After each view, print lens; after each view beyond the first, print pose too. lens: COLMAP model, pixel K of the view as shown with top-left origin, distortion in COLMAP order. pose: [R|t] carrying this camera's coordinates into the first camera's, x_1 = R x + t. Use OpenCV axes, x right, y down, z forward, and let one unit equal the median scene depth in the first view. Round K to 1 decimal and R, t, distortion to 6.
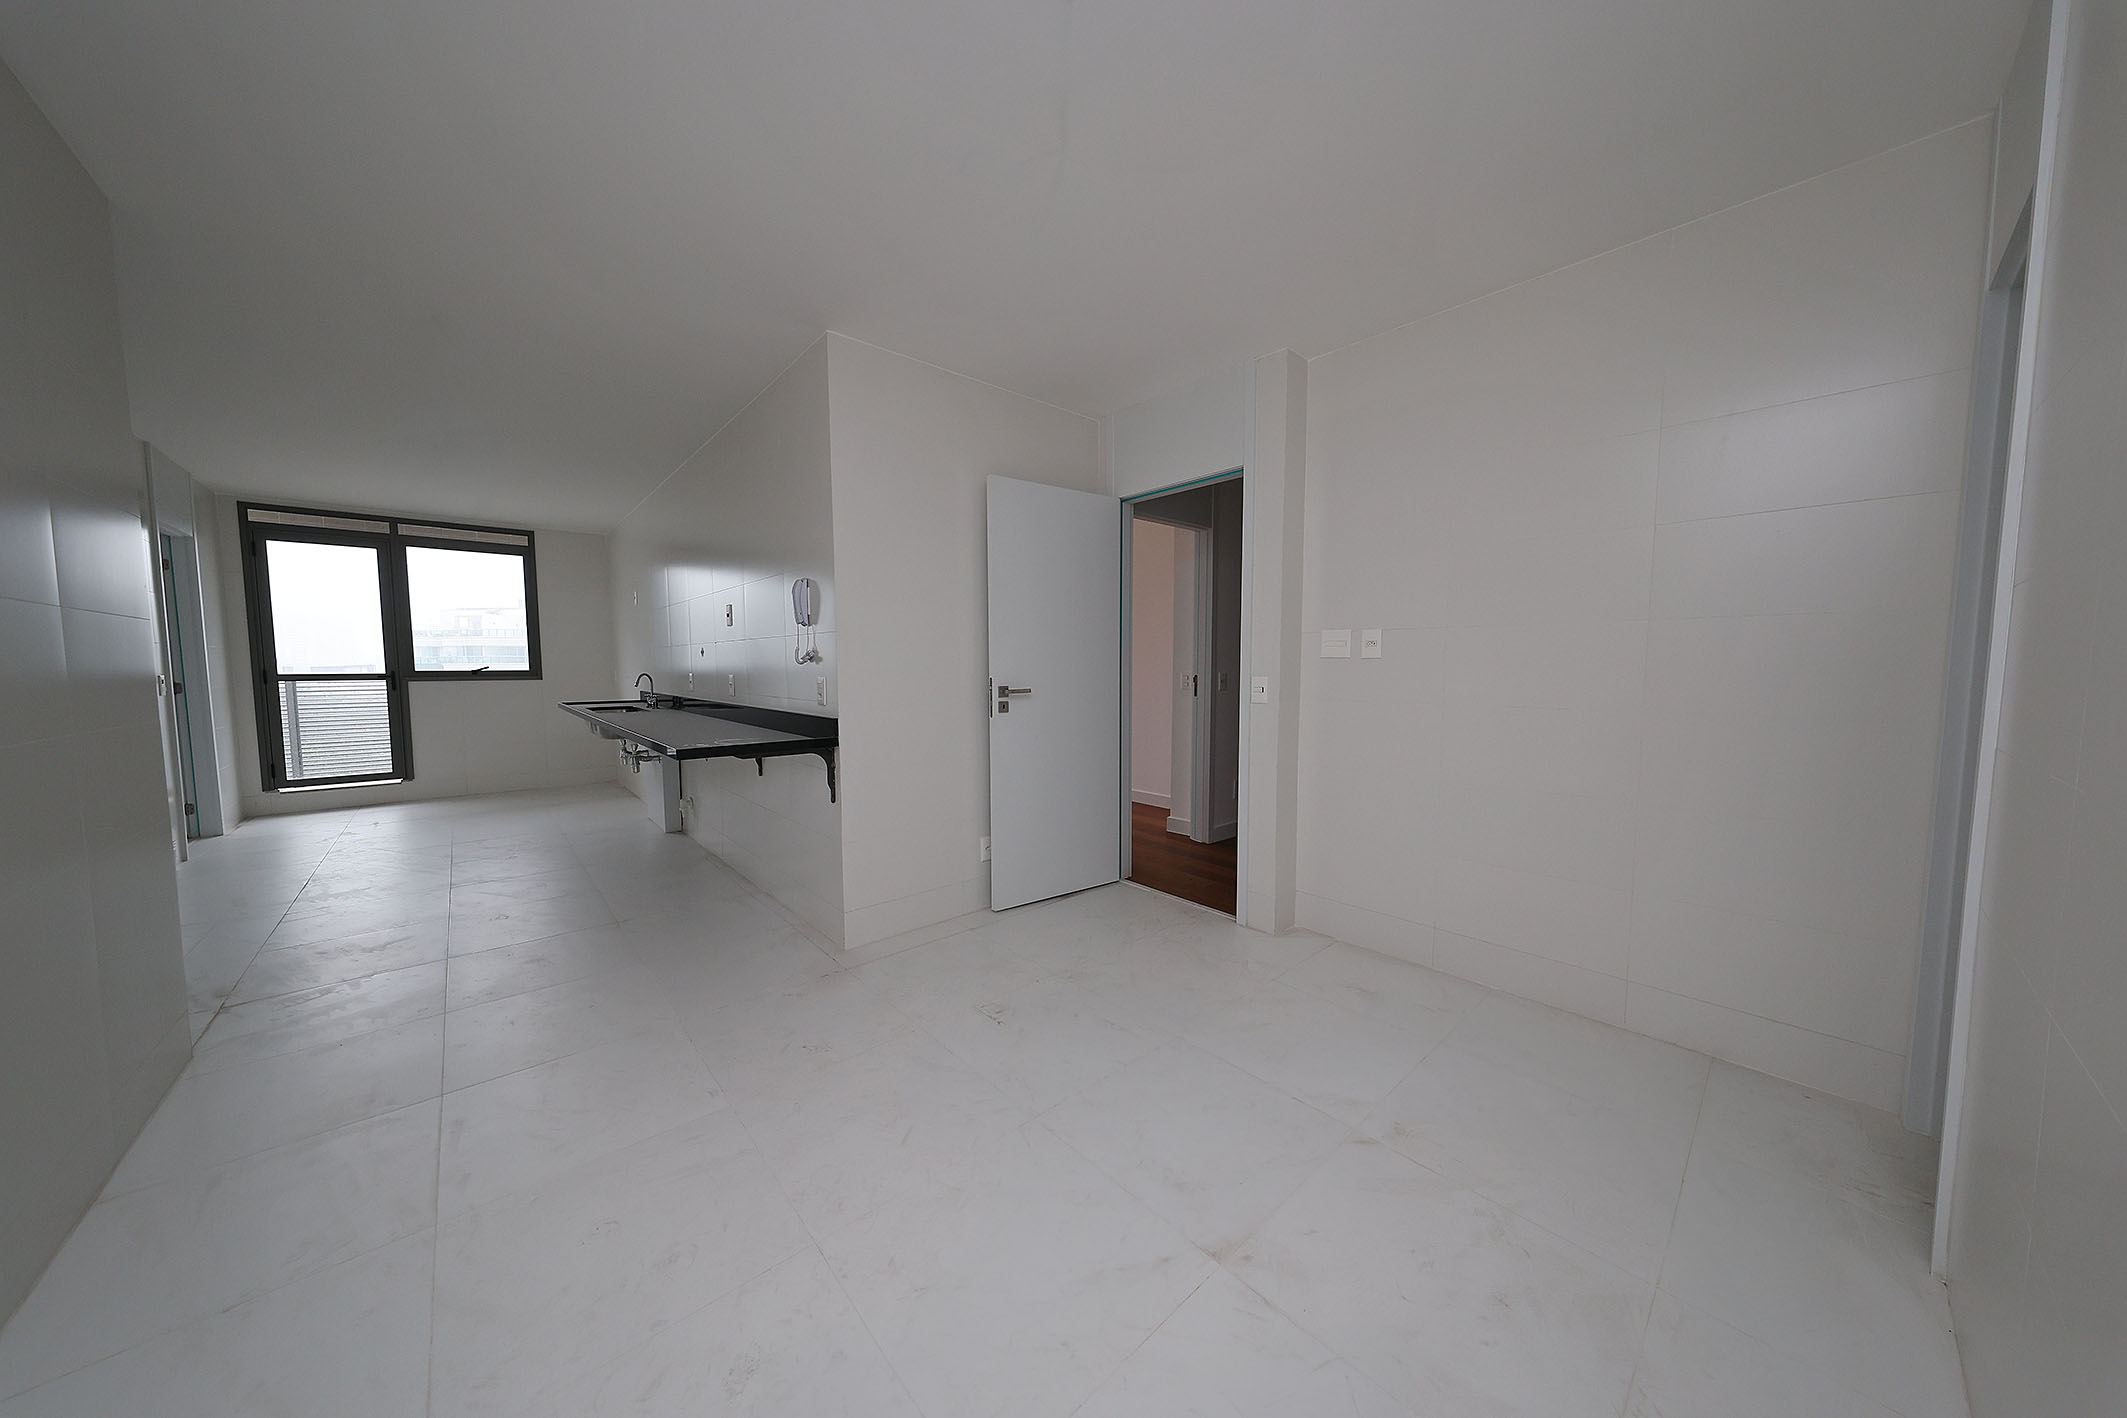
lens RADIAL K [[679.7, 0, 1070.8], [0, 679.7, 708.4], [0, 0, 1]] dist [0.001399, 0.000161]
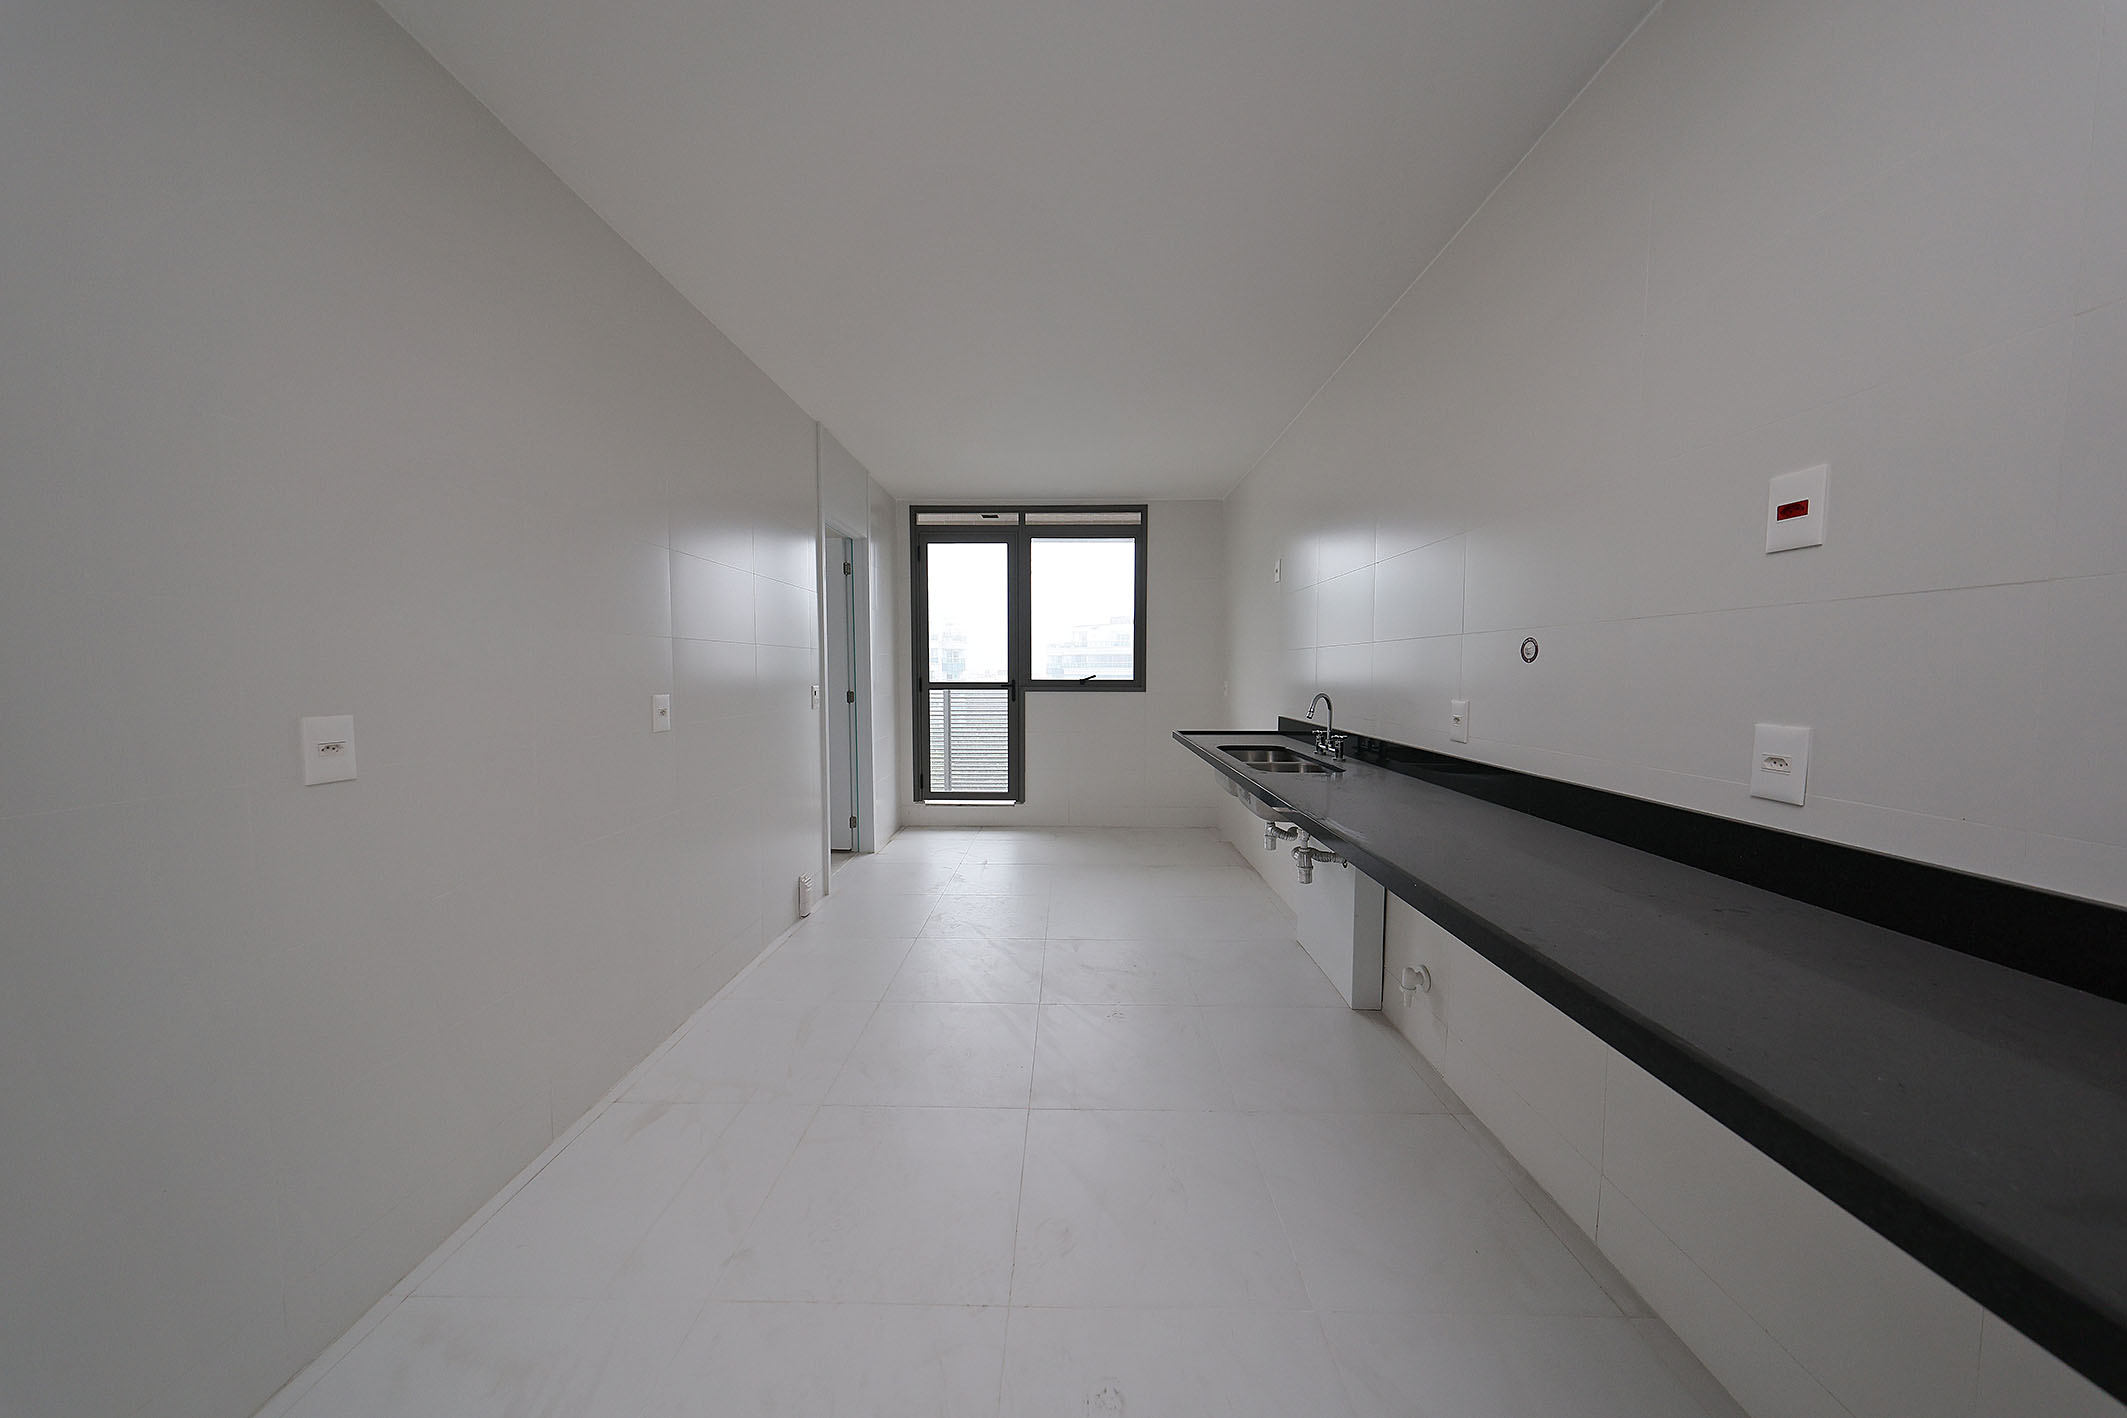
lens RADIAL K [[679.7, 0, 1063.7], [0, 679.7, 707.2], [0, 0, 1]] dist [0.001399, 0.000161]
pose [[0.734982, 0.043222, -0.676708, -0.348198], [-0.050226, 0.998695, 0.009236, -0.030919], [0.676224, 0.027200, 0.736194, 0.395339]]
